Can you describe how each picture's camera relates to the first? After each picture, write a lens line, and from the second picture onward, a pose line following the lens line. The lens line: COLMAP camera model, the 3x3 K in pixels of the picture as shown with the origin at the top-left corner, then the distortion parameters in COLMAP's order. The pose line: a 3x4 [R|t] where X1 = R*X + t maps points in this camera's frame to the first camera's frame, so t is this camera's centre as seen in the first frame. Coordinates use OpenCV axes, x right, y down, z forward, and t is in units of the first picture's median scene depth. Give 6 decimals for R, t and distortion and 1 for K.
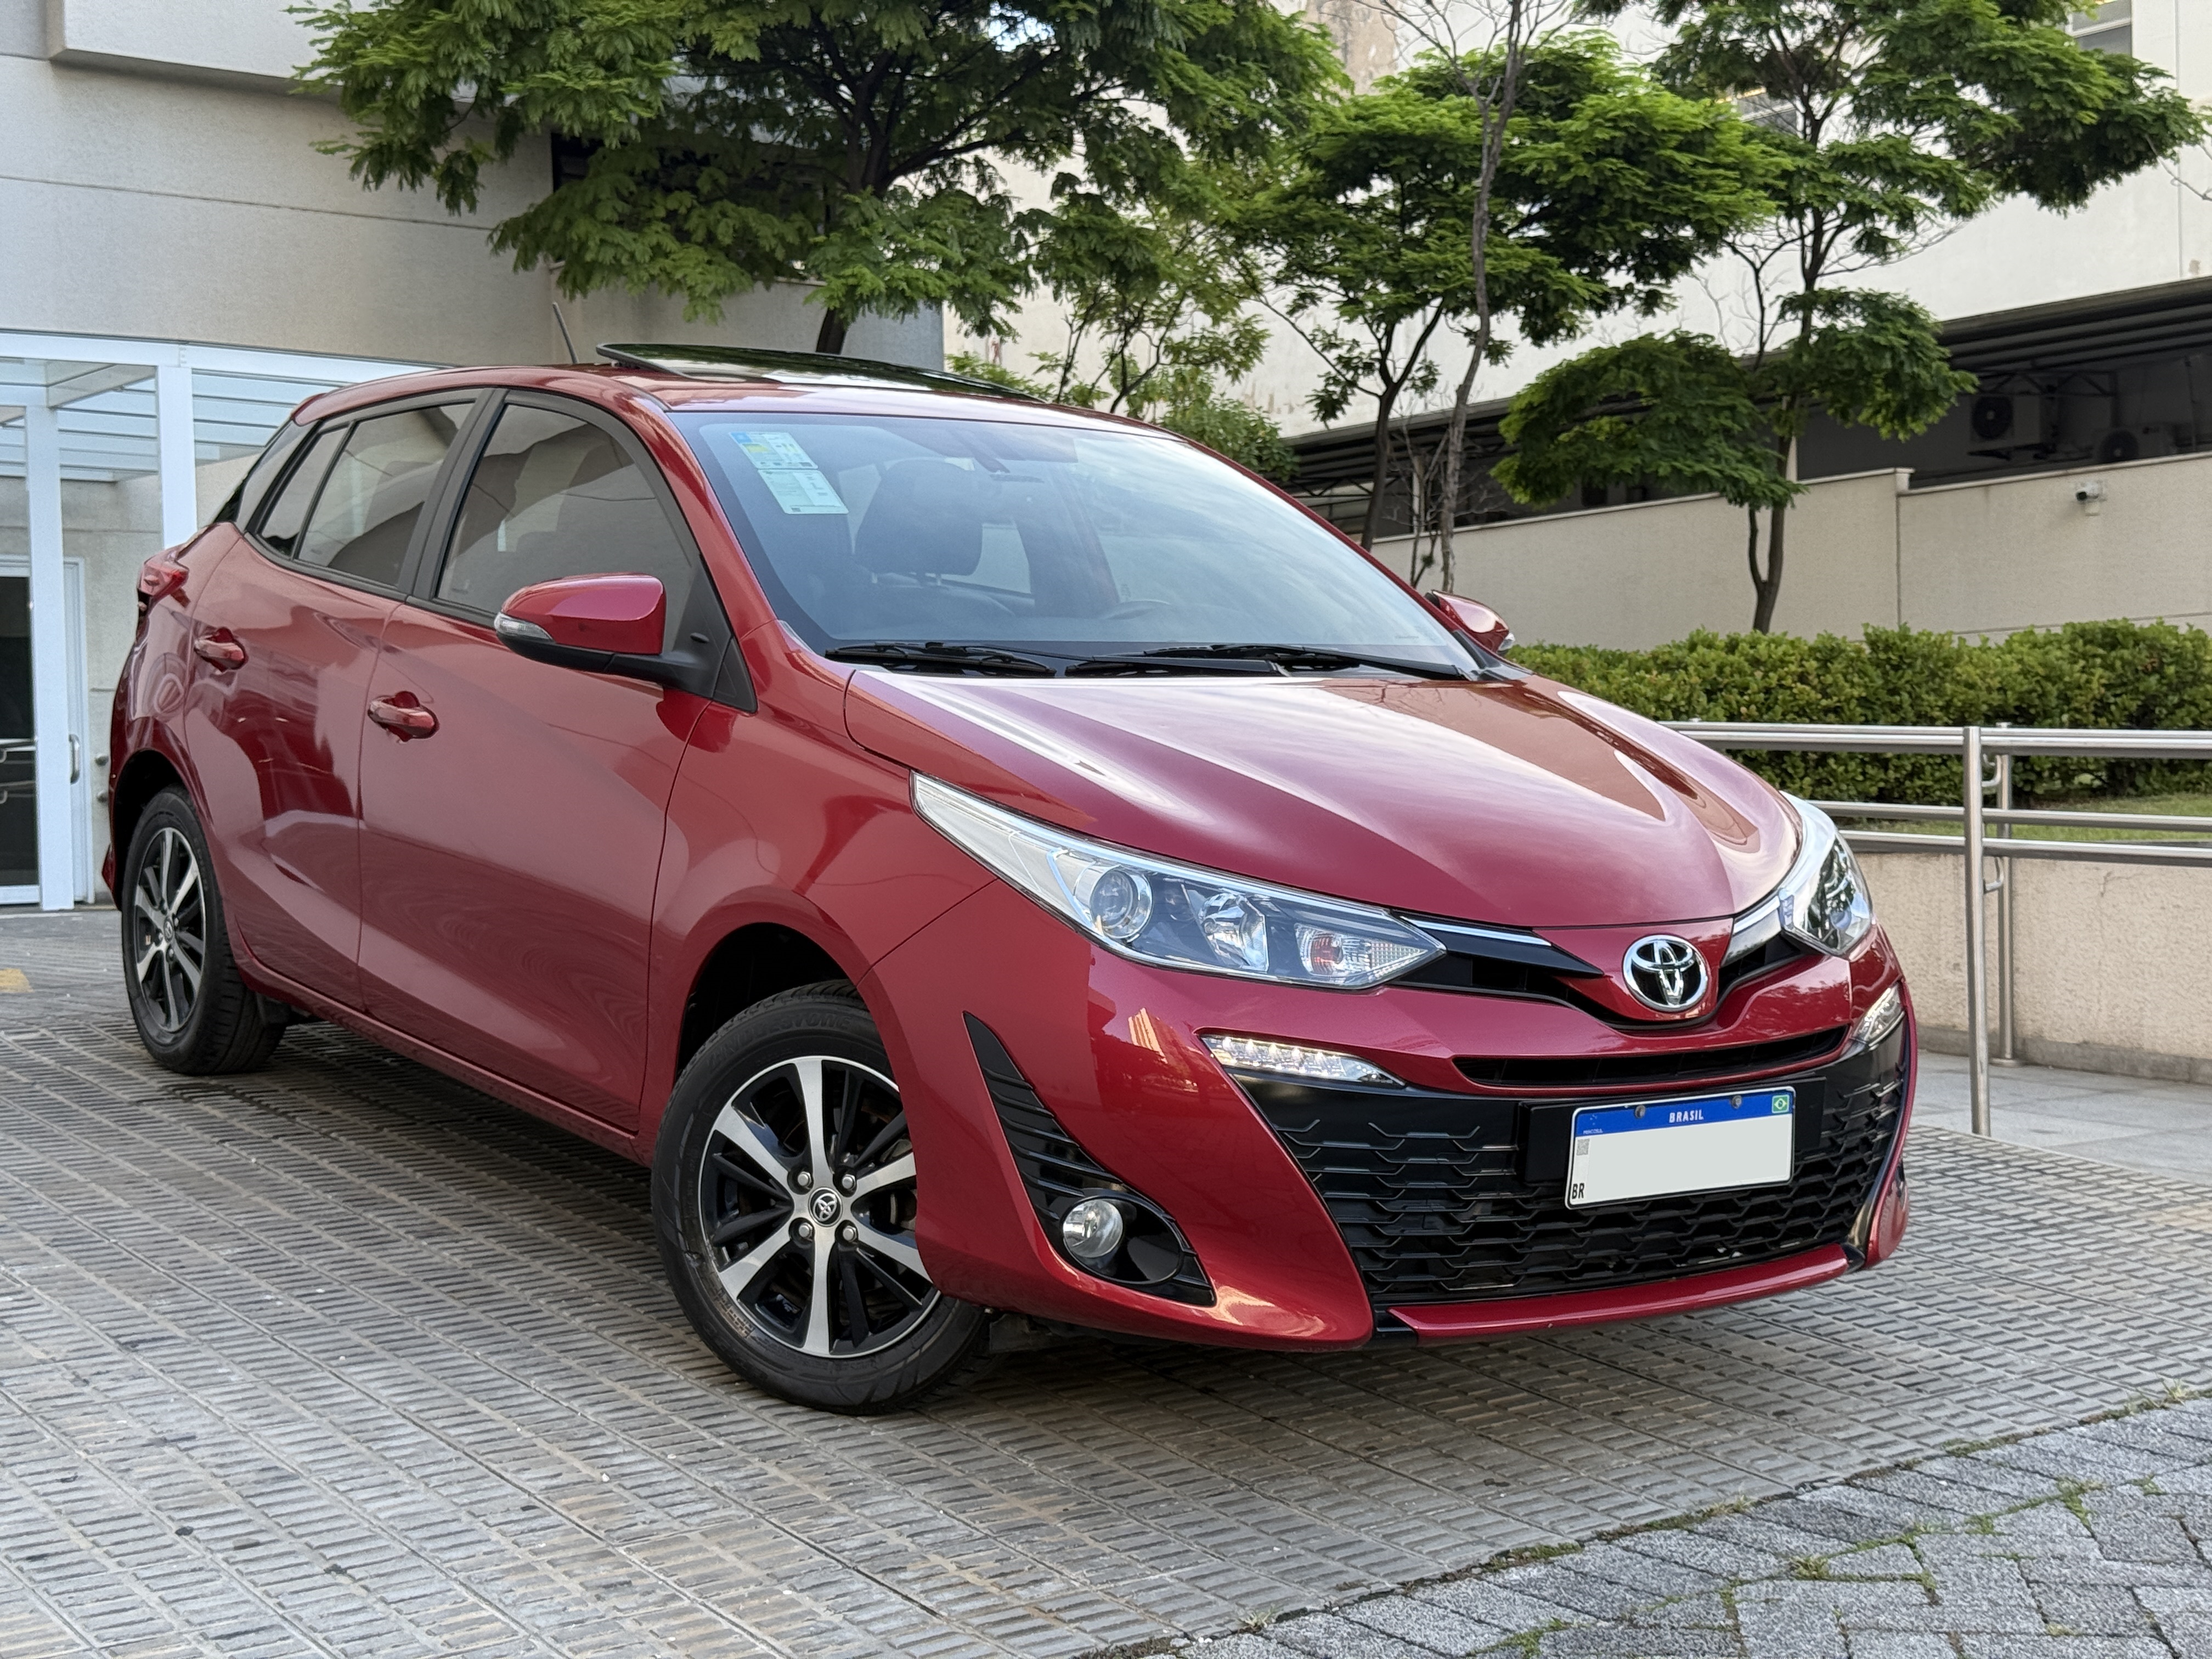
lens RADIAL K [[3068.6, 0, 1107.2], [0, 3068.6, 836.2], [0, 0, 1]] dist [0.101683, 0.000000]
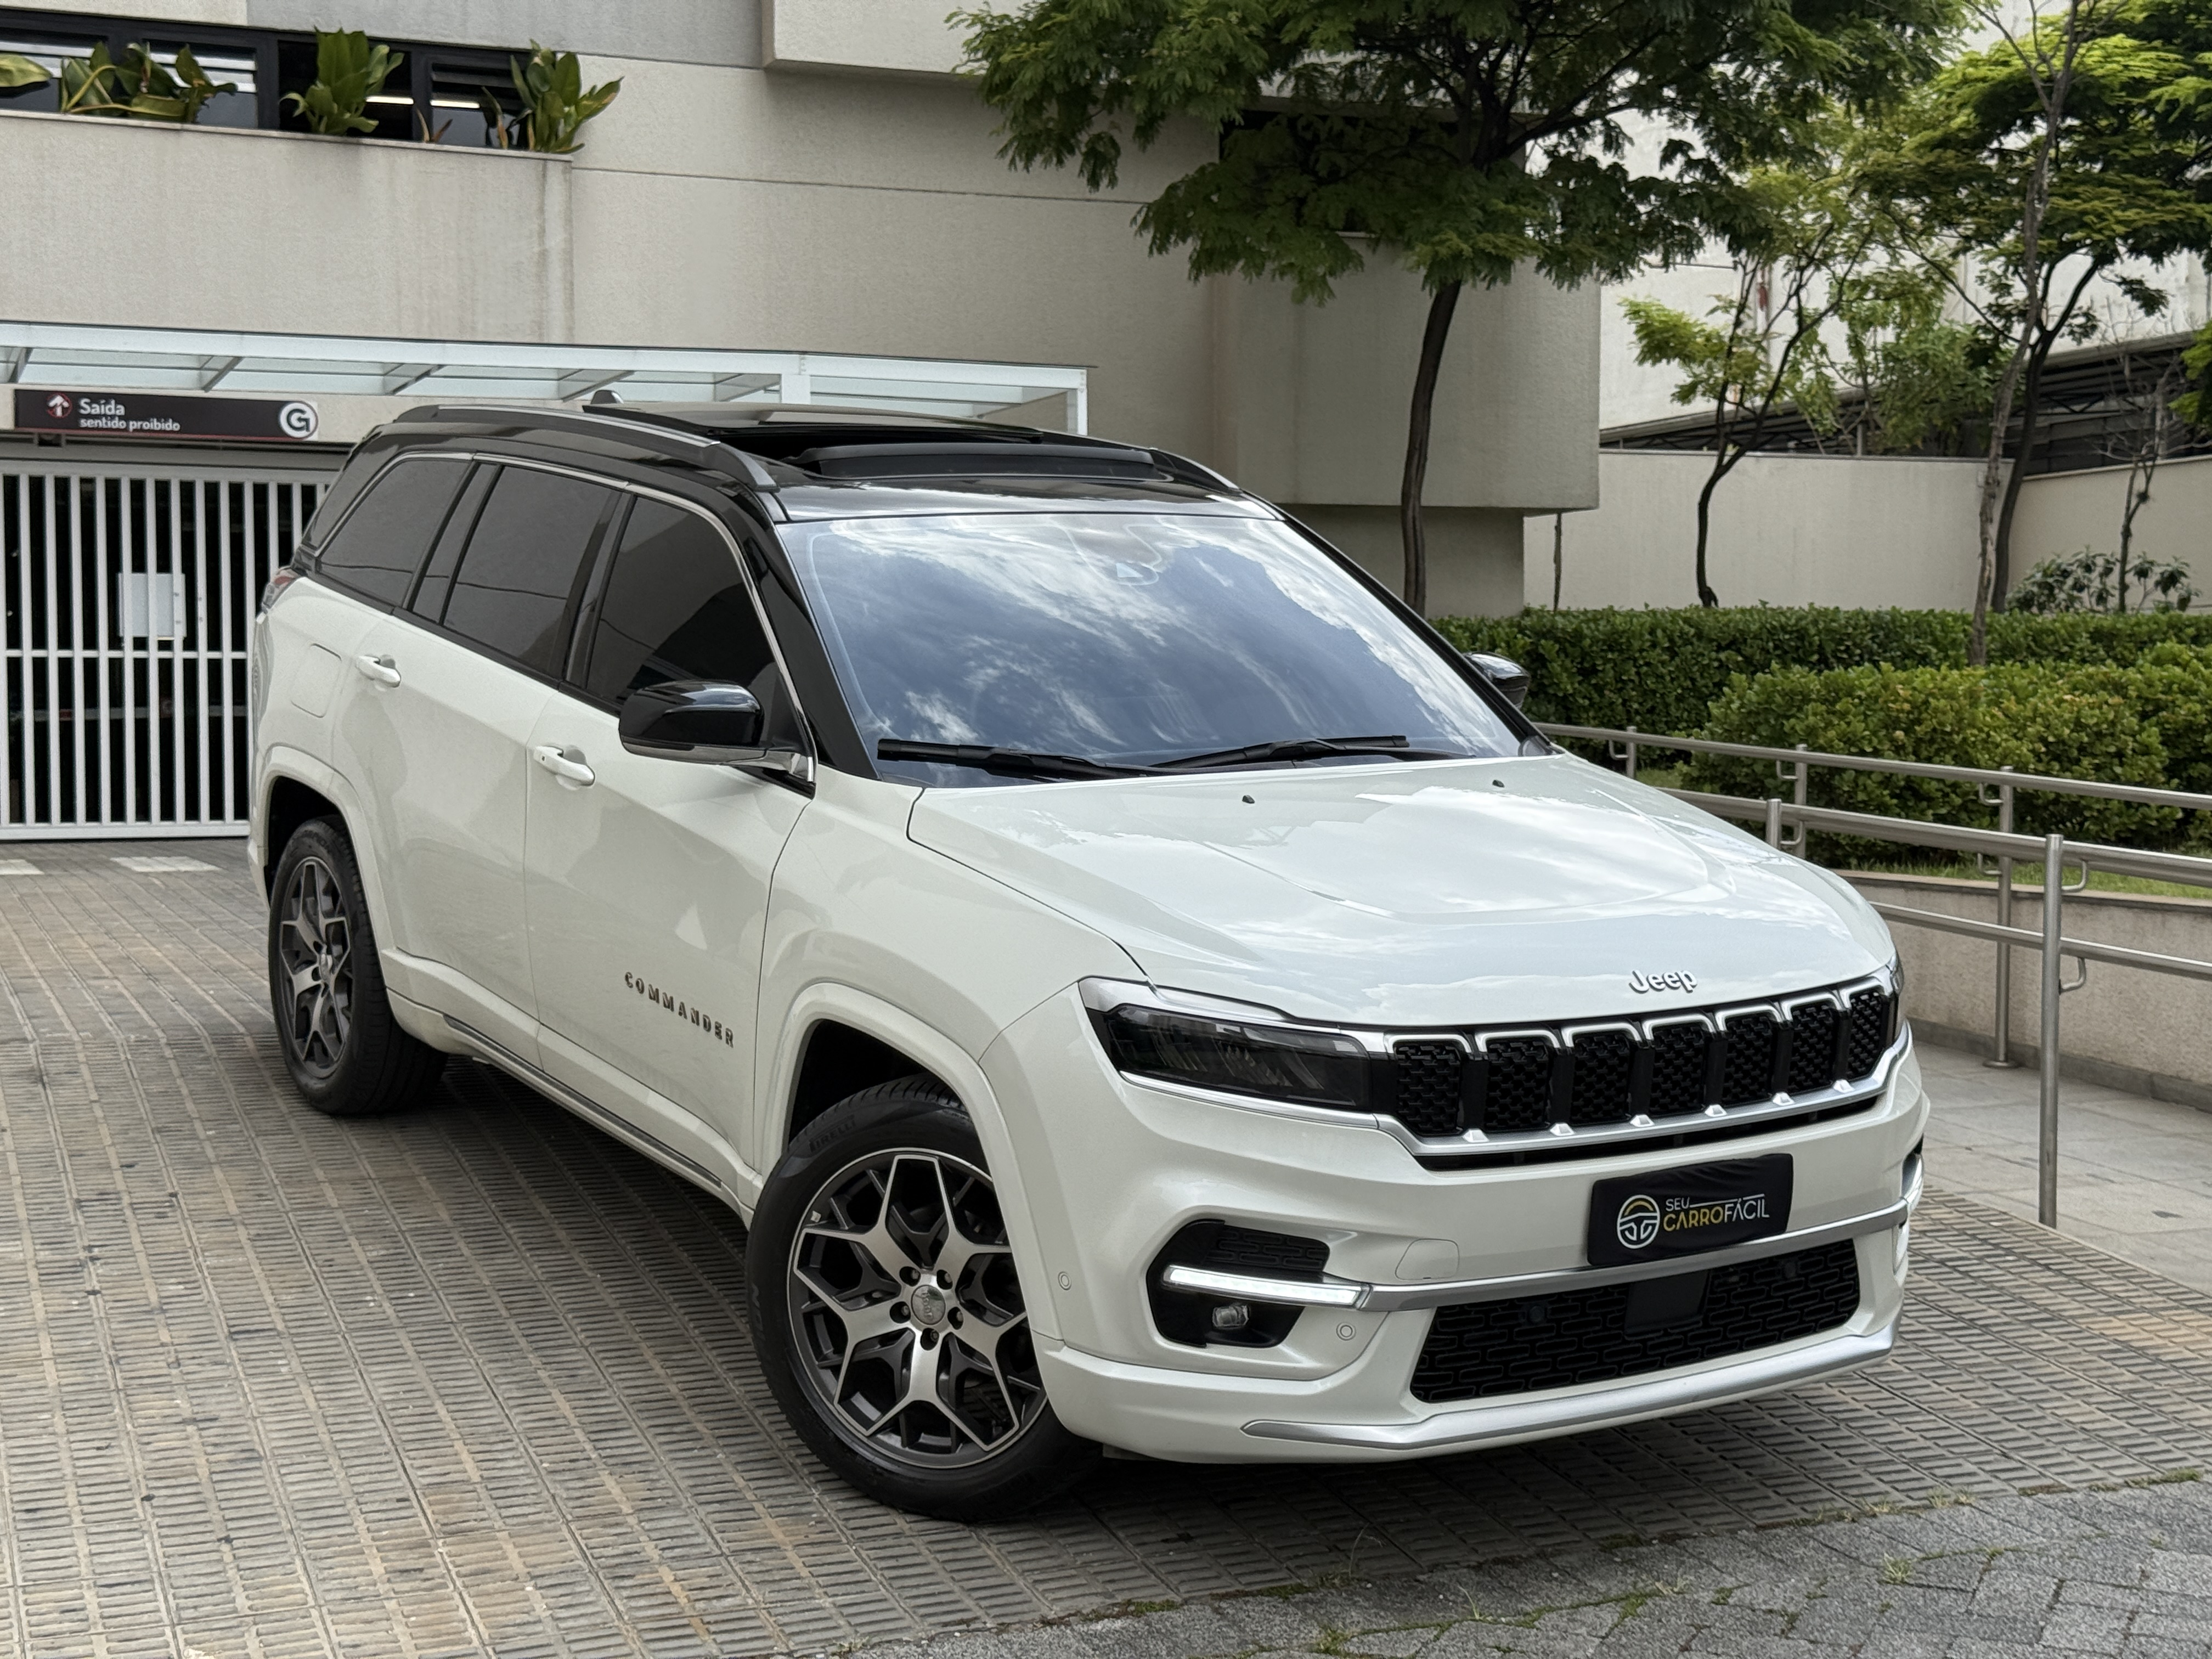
lens RADIAL K [[3068.6, 0, 1118.0], [0, 3068.6, 855.1], [0, 0, 1]] dist [0.101683, 0.000000]
pose [[0.961702, 0.032793, -0.272129, 0.094192], [-0.020515, 0.998644, 0.047842, -0.025976], [0.273329, -0.040427, 0.961071, -0.035096]]
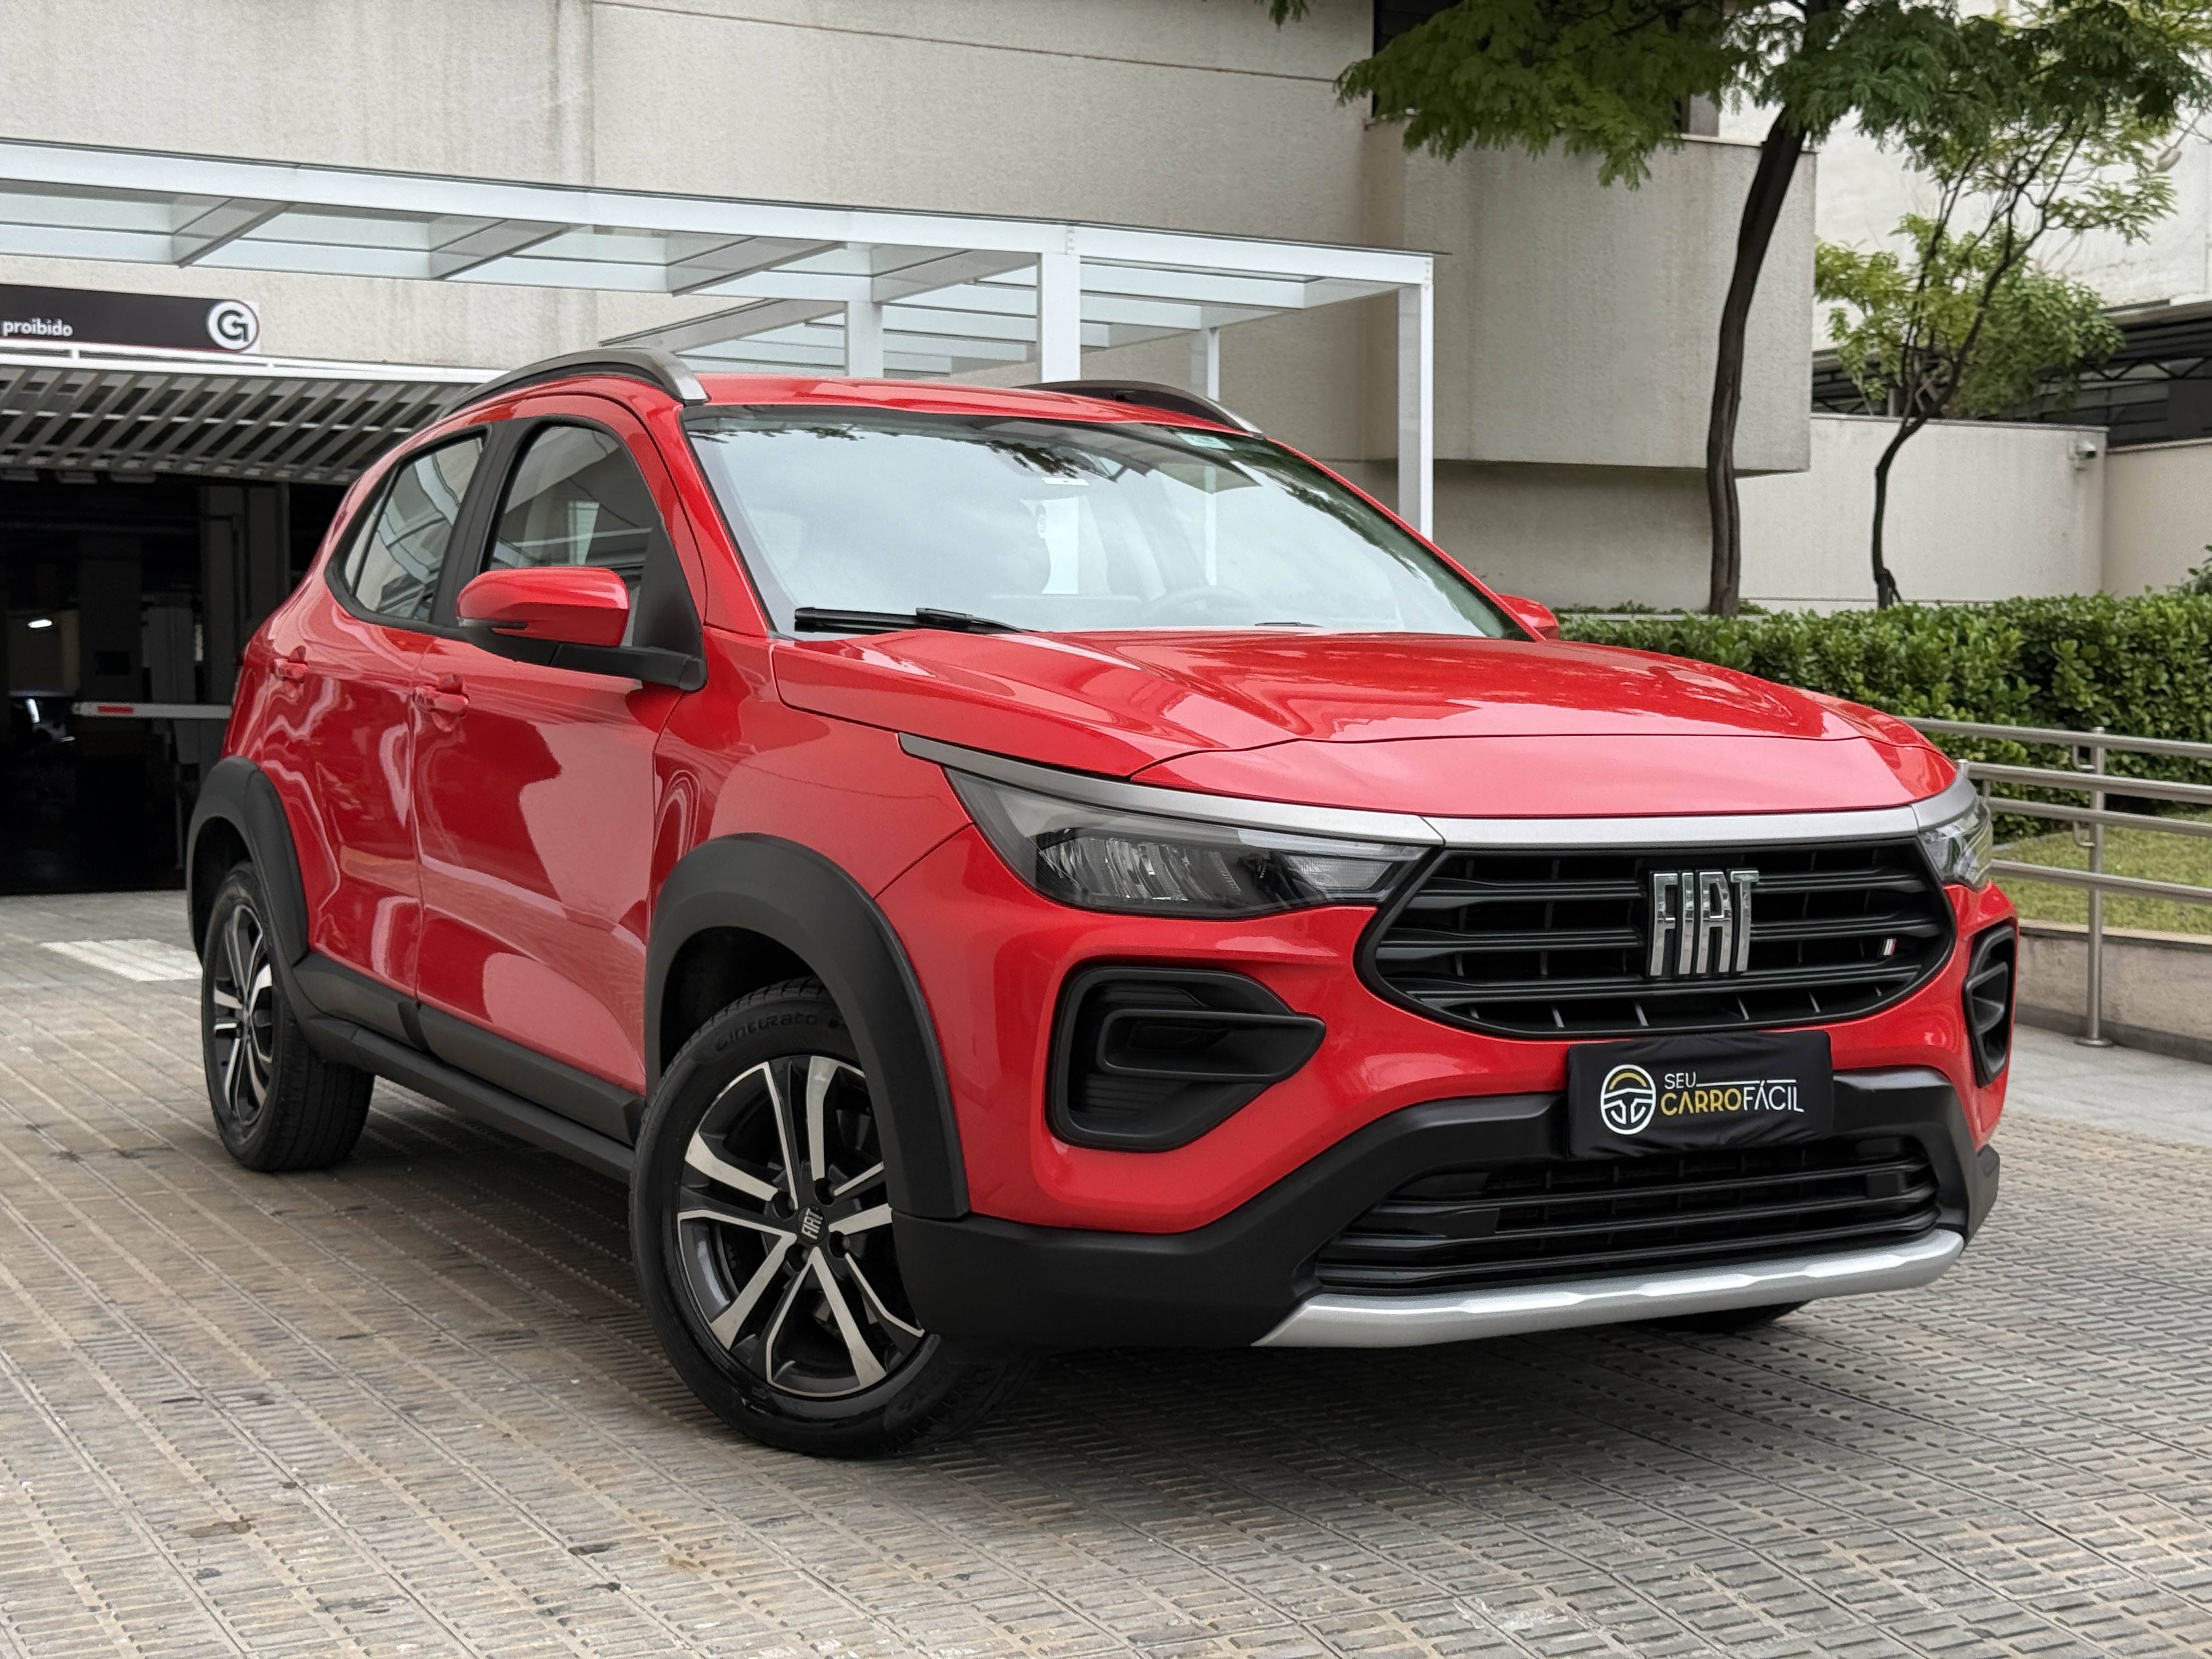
lens RADIAL K [[3068.6, 0, 1110.6], [0, 3068.6, 843.7], [0, 0, 1]] dist [0.101683, 0.000000]
pose [[0.985945, 0.031873, -0.164000, -0.121252], [-0.024325, 0.998559, 0.047829, -0.030888], [0.165288, -0.043167, 0.985300, 0.177282]]
